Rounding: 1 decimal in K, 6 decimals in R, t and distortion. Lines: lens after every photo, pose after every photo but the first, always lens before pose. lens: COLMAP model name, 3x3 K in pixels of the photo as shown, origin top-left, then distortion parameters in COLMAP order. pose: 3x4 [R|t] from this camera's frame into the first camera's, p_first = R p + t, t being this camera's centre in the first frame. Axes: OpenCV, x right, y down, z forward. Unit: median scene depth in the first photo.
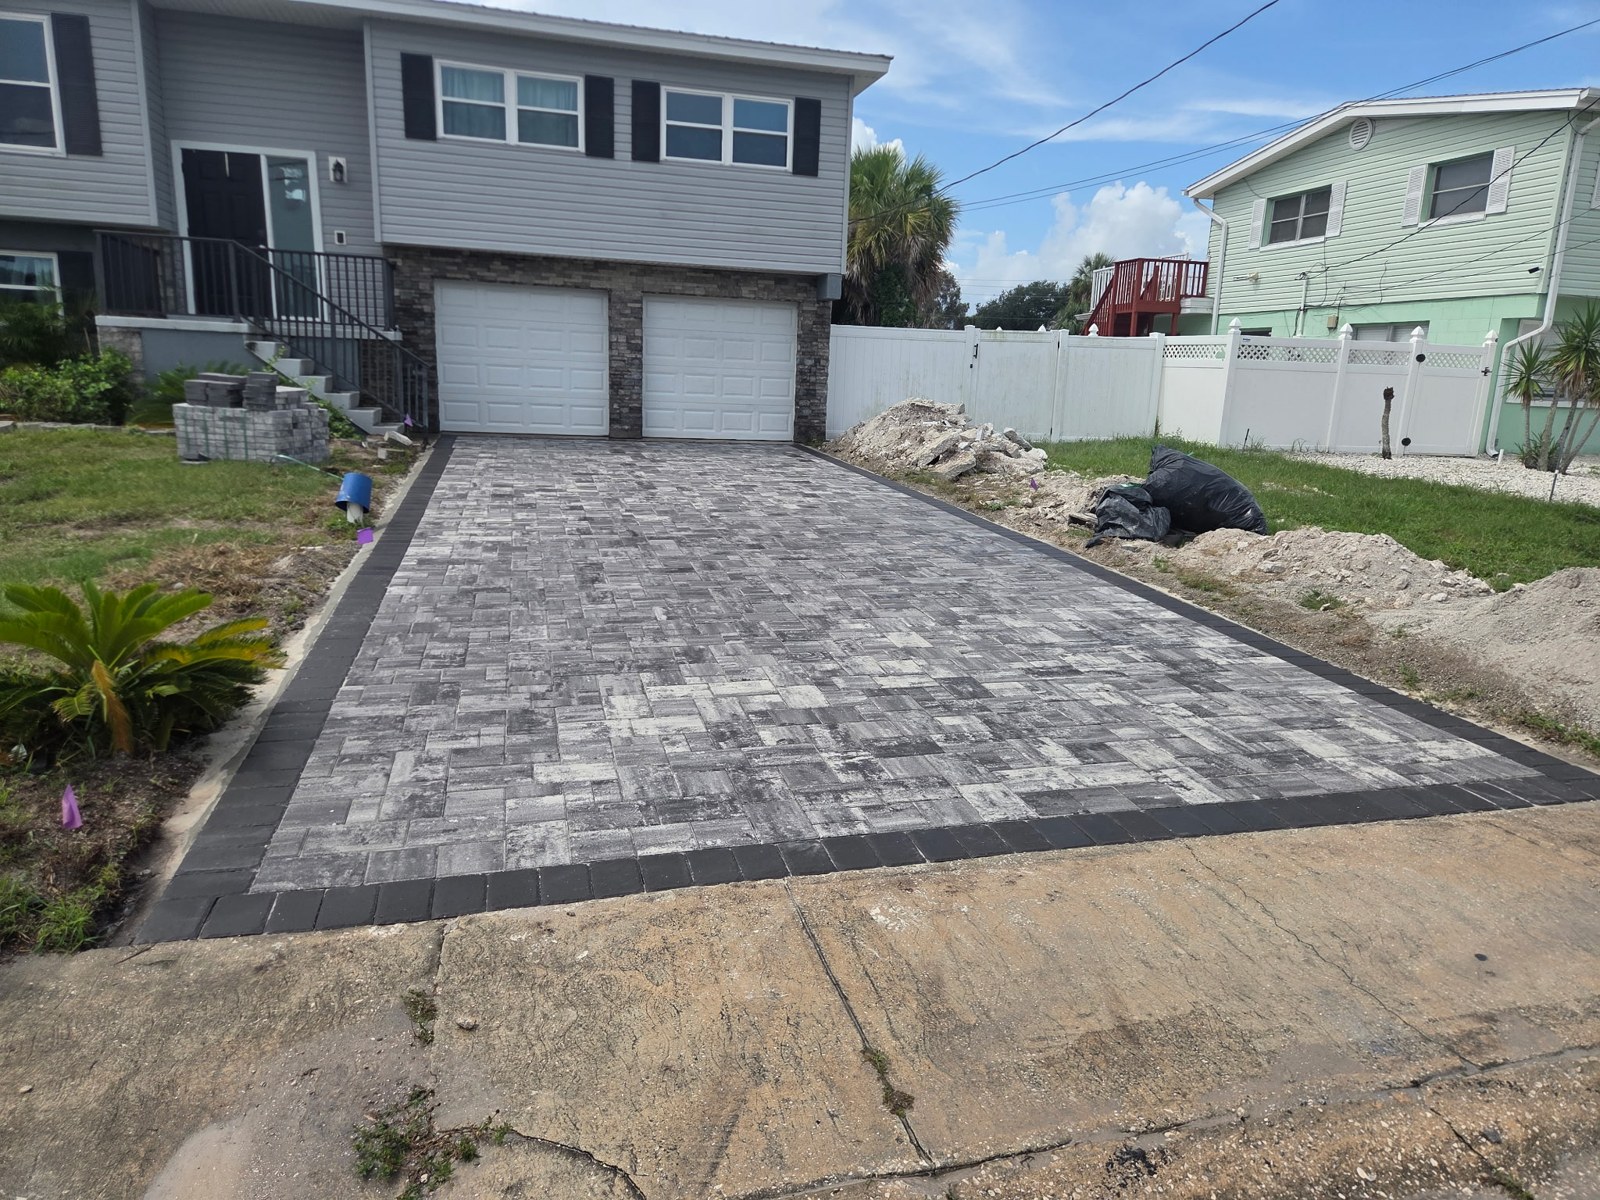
lens RADIAL K [[1123.1, 0, 800.0], [0, 1123.1, 600.0], [0, 0, 1]] dist [0.072074, -0.063601]
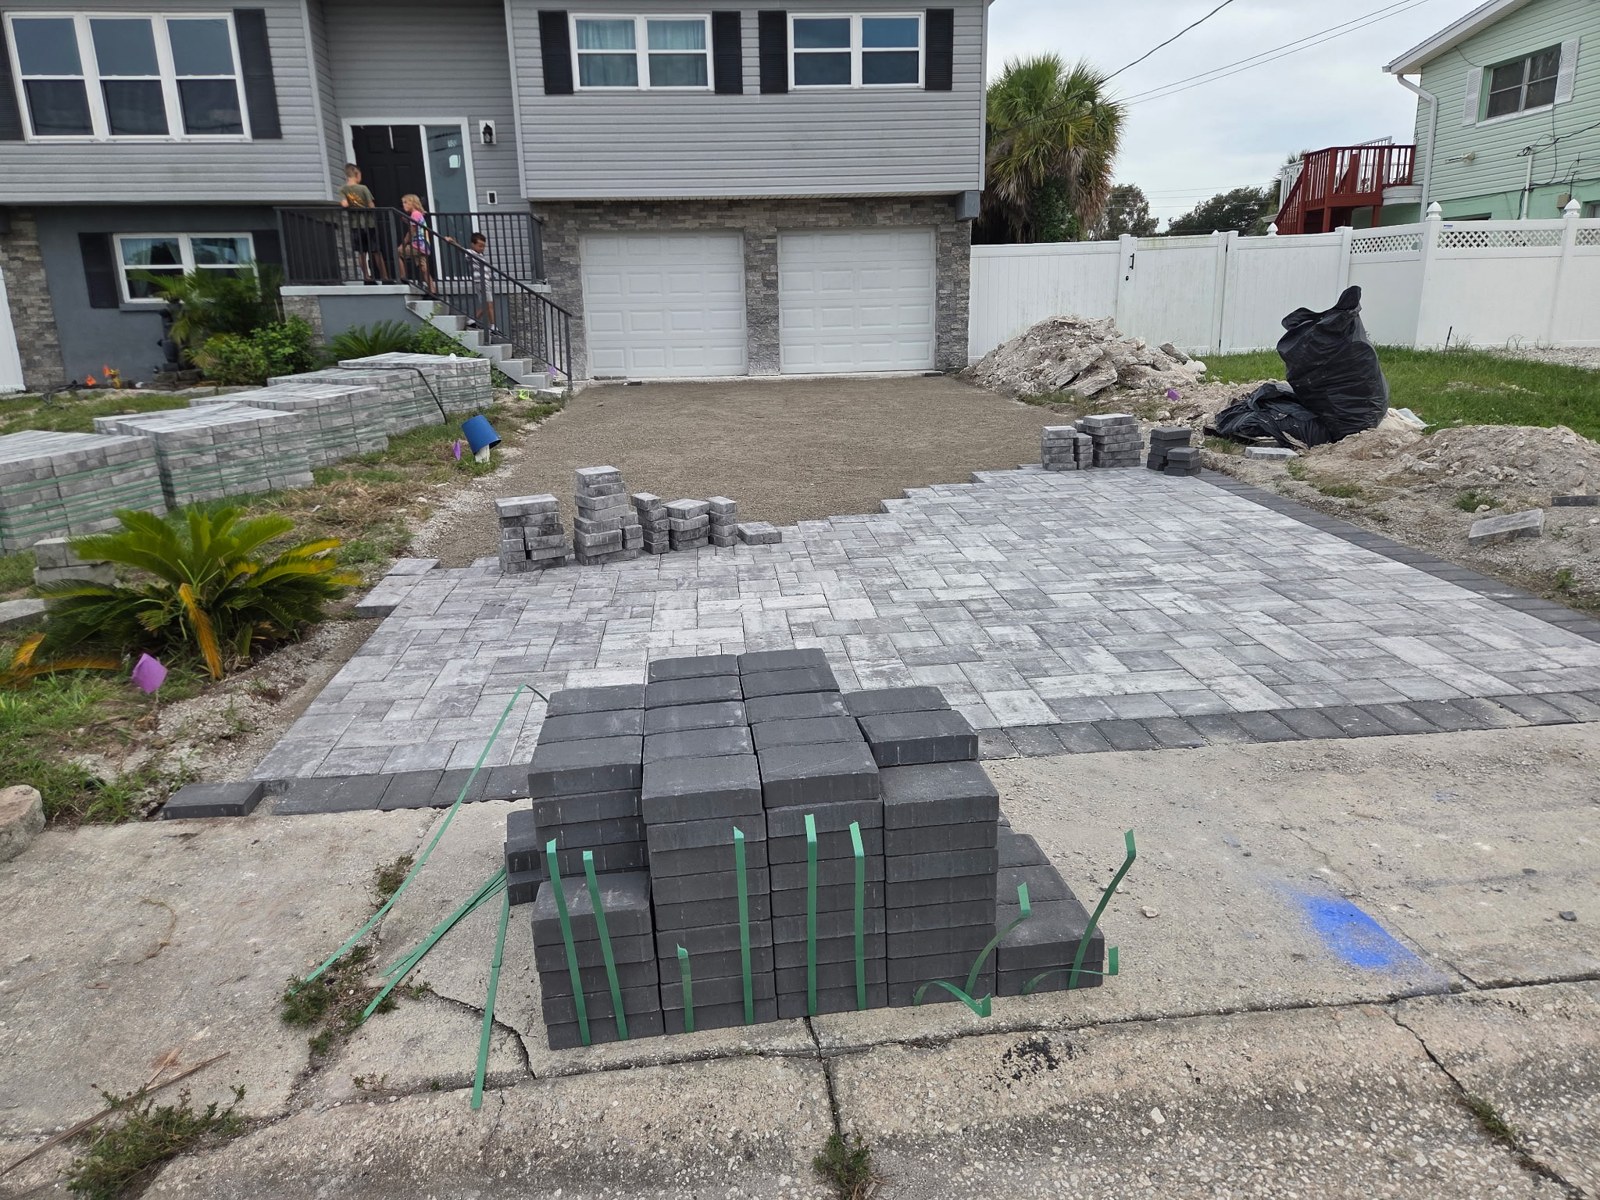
lens RADIAL K [[1119.3, 0, 760.8], [0, 1119.3, 587.6], [0, 0, 1]] dist [0.068485, -0.058403]
pose [[0.980687, -0.016298, -0.194904, 0.040736], [0.023942, 0.999031, 0.036927, 0.010222], [0.194114, -0.040880, 0.980127, 0.008113]]
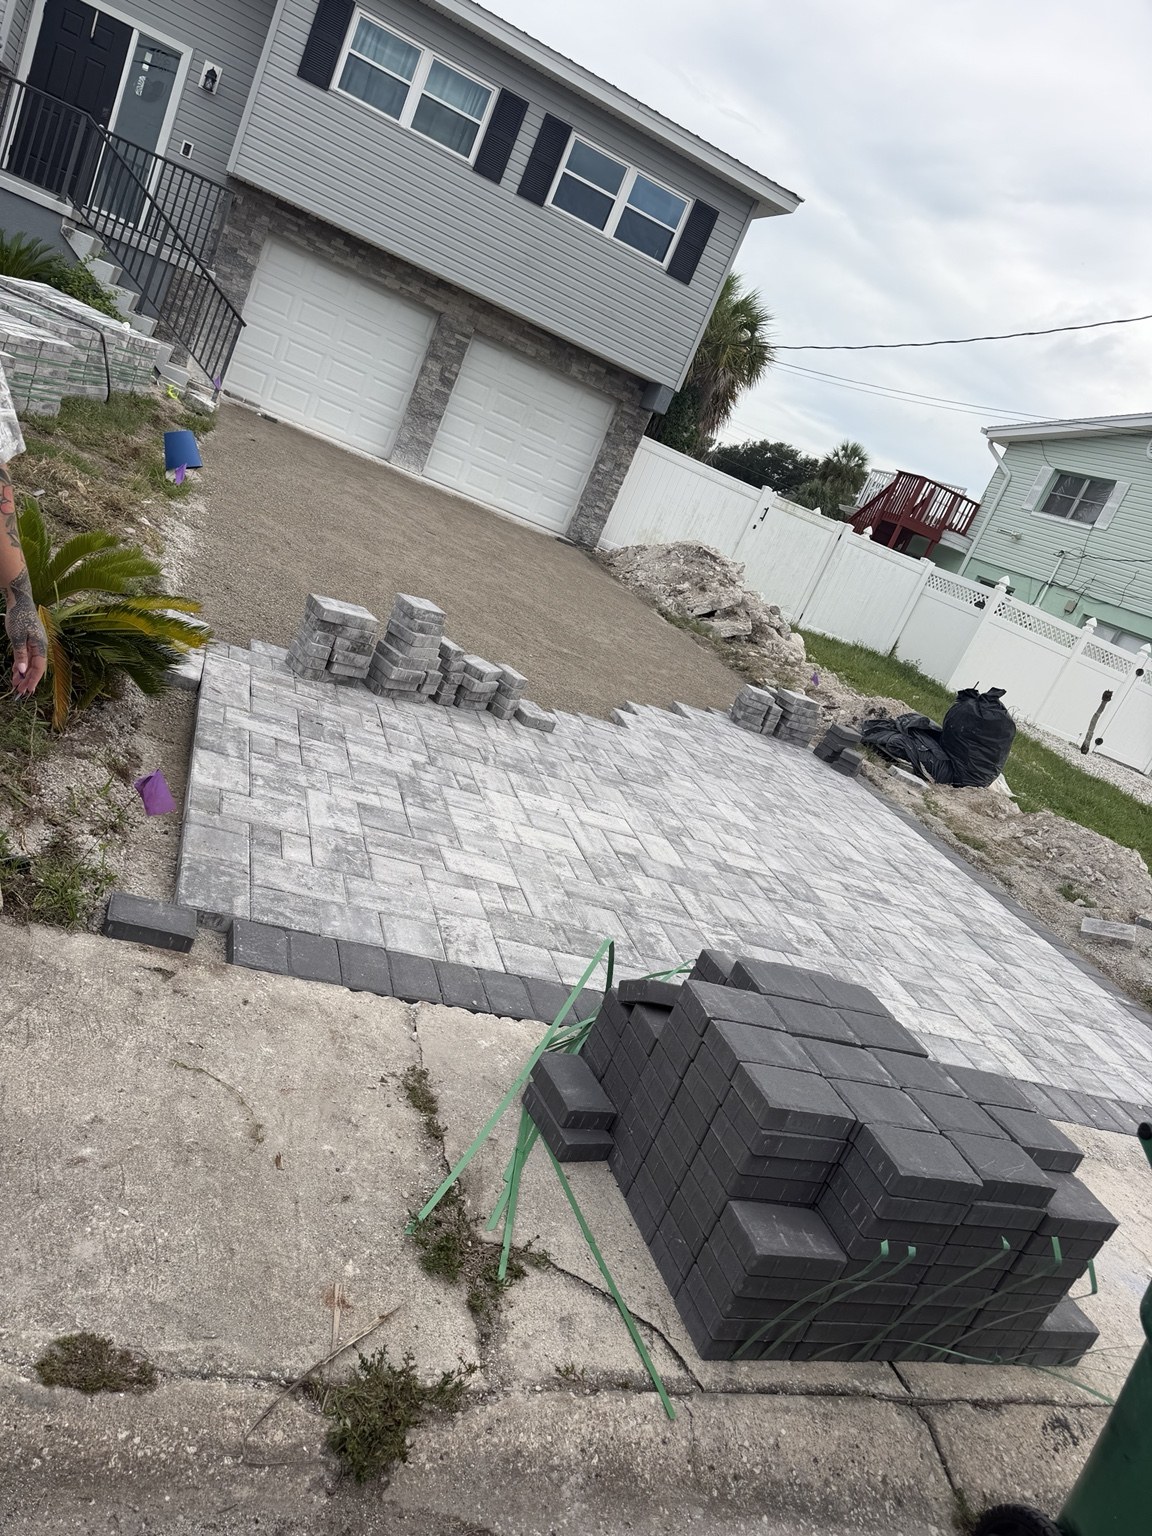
lens RADIAL K [[1129.3, 0, 582.4], [0, 1129.3, 788.7], [0, 0, 1]] dist [0.074489, -0.099277]
pose [[0.933592, 0.325561, 0.149717, -0.082832], [-0.337693, 0.939100, 0.063677, -0.002509], [-0.119869, -0.110007, 0.986676, 0.001604]]
